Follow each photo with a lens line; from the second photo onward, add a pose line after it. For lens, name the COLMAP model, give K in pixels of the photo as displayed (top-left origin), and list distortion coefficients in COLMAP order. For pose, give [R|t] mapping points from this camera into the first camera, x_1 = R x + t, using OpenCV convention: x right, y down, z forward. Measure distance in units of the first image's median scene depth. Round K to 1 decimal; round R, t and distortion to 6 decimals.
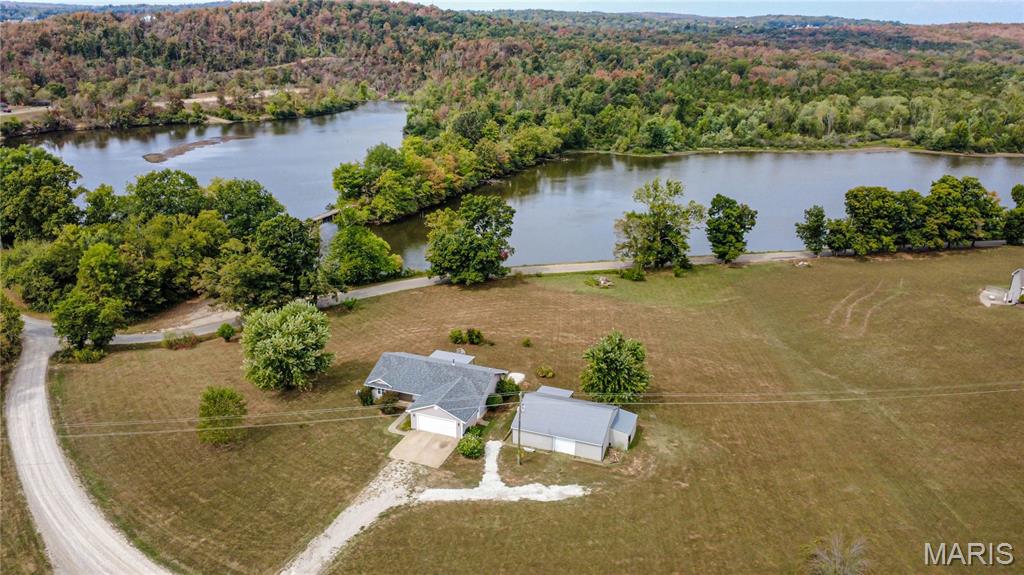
lens RADIAL K [[749.1, 0, 514.1], [0, 749.1, 286.9], [0, 0, 1]] dist [0.000261, -0.001208]
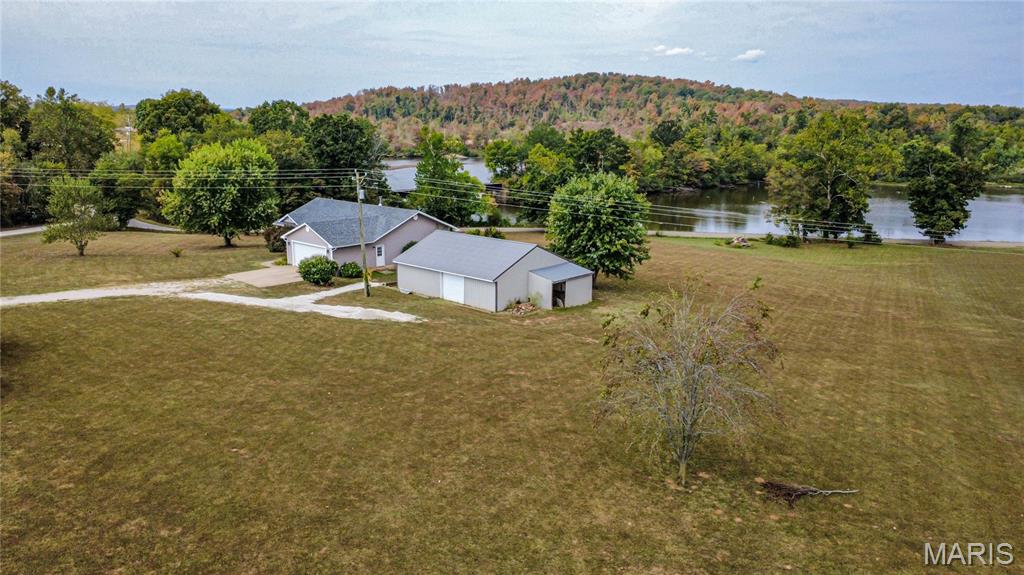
lens RADIAL K [[749.1, 0, 514.1], [0, 749.1, 286.9], [0, 0, 1]] dist [0.000261, -0.001208]
pose [[0.927650, 0.075029, -0.365836, 0.134544], [-0.121882, 0.986795, -0.106675, 0.103889], [0.353002, 0.143546, 0.924545, 0.158580]]
